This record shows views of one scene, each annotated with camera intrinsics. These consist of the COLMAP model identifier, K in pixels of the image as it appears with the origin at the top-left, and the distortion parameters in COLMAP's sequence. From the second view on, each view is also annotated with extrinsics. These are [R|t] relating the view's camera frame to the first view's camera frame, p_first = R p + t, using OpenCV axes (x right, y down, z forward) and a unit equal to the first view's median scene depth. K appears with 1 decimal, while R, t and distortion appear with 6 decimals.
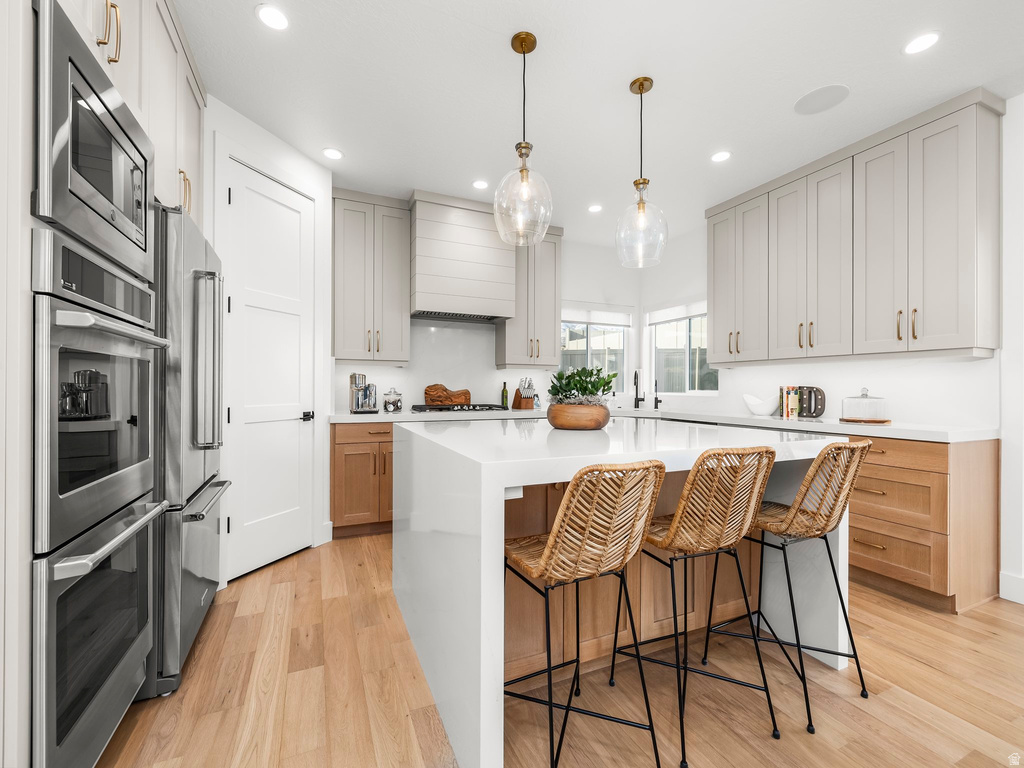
lens RADIAL K [[430.7, 0, 509.3], [0, 430.7, 383.1], [0, 0, 1]] dist [-0.000507, -0.000194]
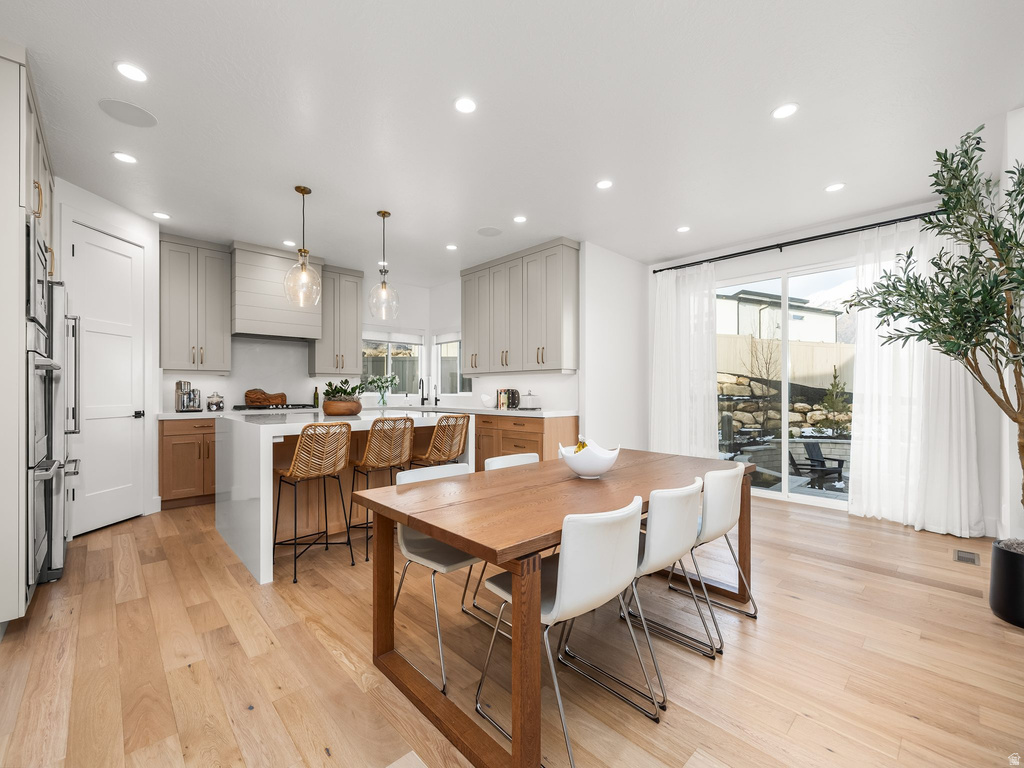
lens RADIAL K [[427.2, 0, 506.8], [0, 427.2, 387.0], [0, 0, 1]] dist [-0.000889, -0.000352]
pose [[0.945343, -0.003647, 0.326058, 0.145059], [0.002707, 0.999991, 0.003337, -0.005900], [-0.326068, -0.002272, 0.945344, -0.519715]]
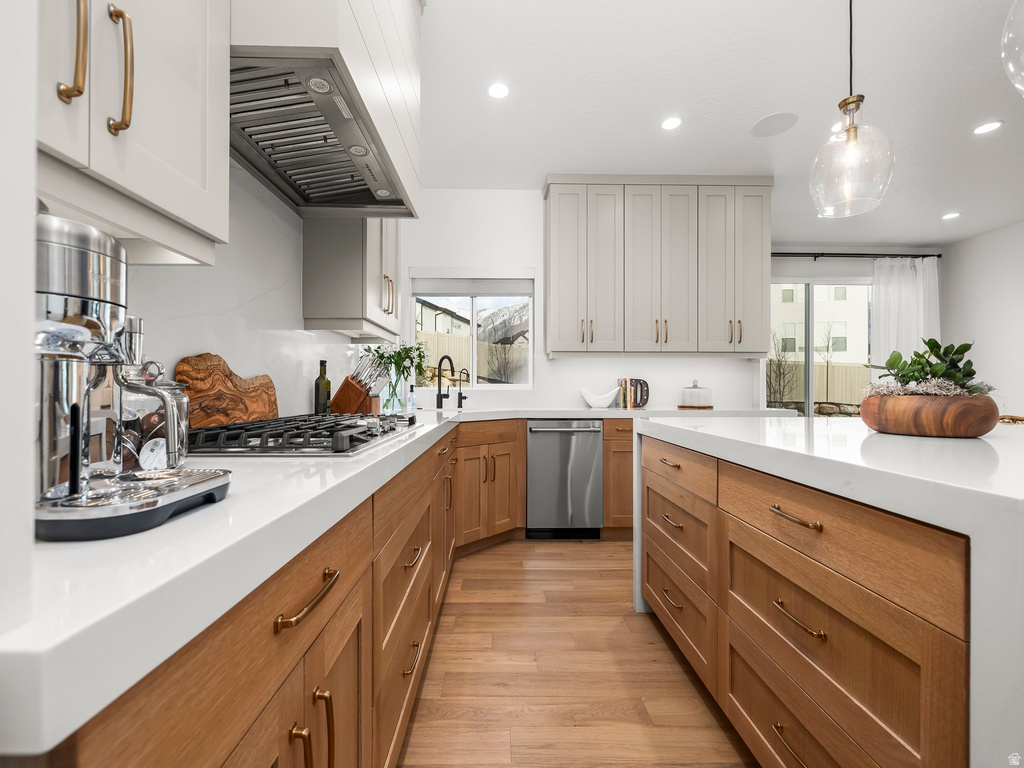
lens RADIAL K [[427.2, 0, 506.8], [0, 427.2, 387.0], [0, 0, 1]] dist [-0.000889, -0.000352]
pose [[0.403807, -0.000988, 0.914844, -0.424978], [-0.009146, 0.999945, 0.005117, 0.025628], [-0.914798, -0.010434, 0.403776, 0.846452]]
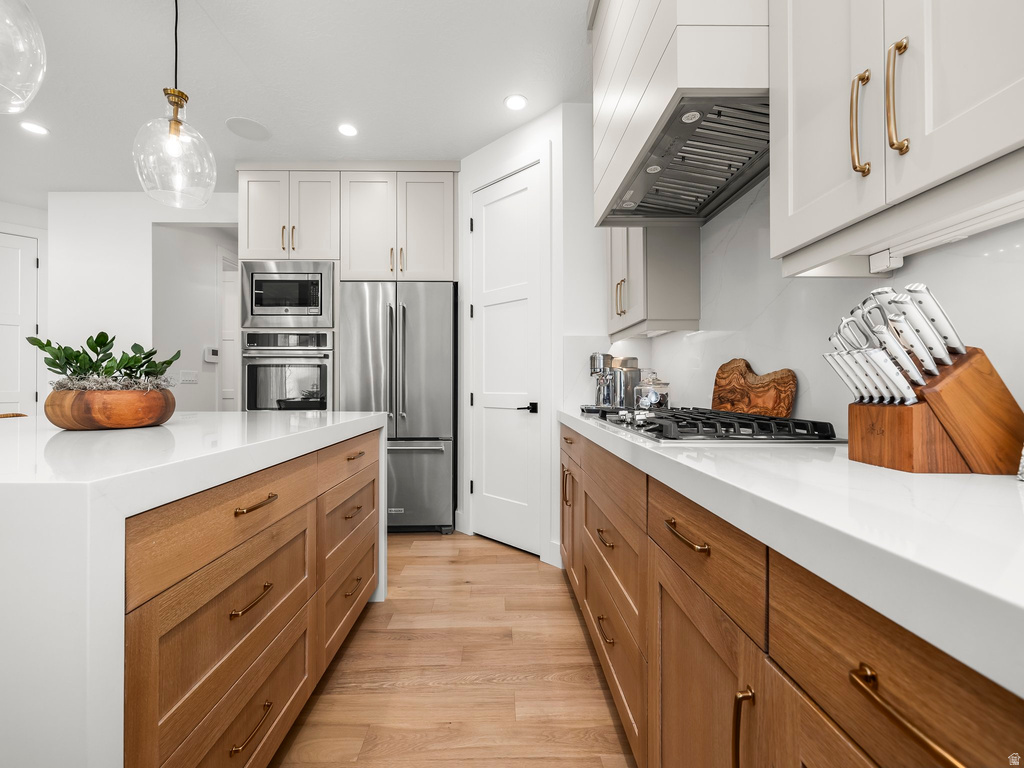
lens RADIAL K [[433.3, 0, 500.1], [0, 433.3, 386.6], [0, 0, 1]] dist [0.001349, 0.000025]
pose [[-0.402135, -0.002708, -0.915576, 0.344162], [0.007436, 0.999953, -0.006223, 0.034423], [0.915550, -0.009311, -0.402096, 1.164334]]
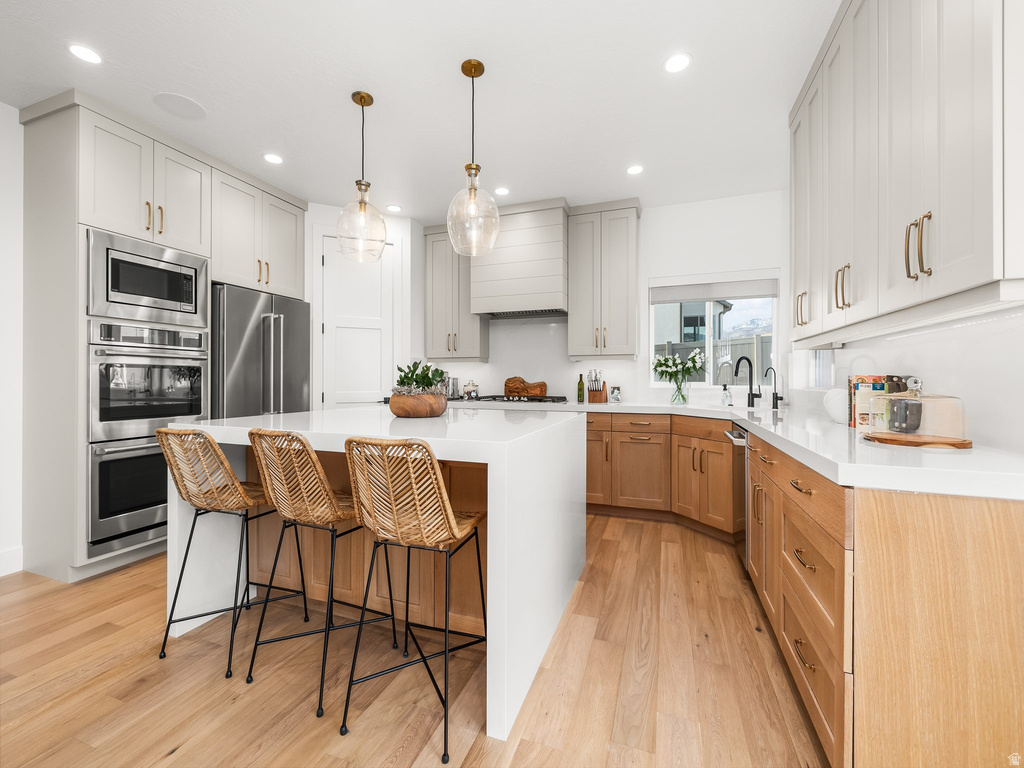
lens RADIAL K [[430.7, 0, 509.3], [0, 430.7, 383.1], [0, 0, 1]] dist [-0.000507, -0.000194]
pose [[0.721255, 0.002104, -0.692667, 0.705610], [0.008612, 0.999891, 0.012004, 0.006149], [0.692616, -0.014623, 0.721158, 0.237144]]
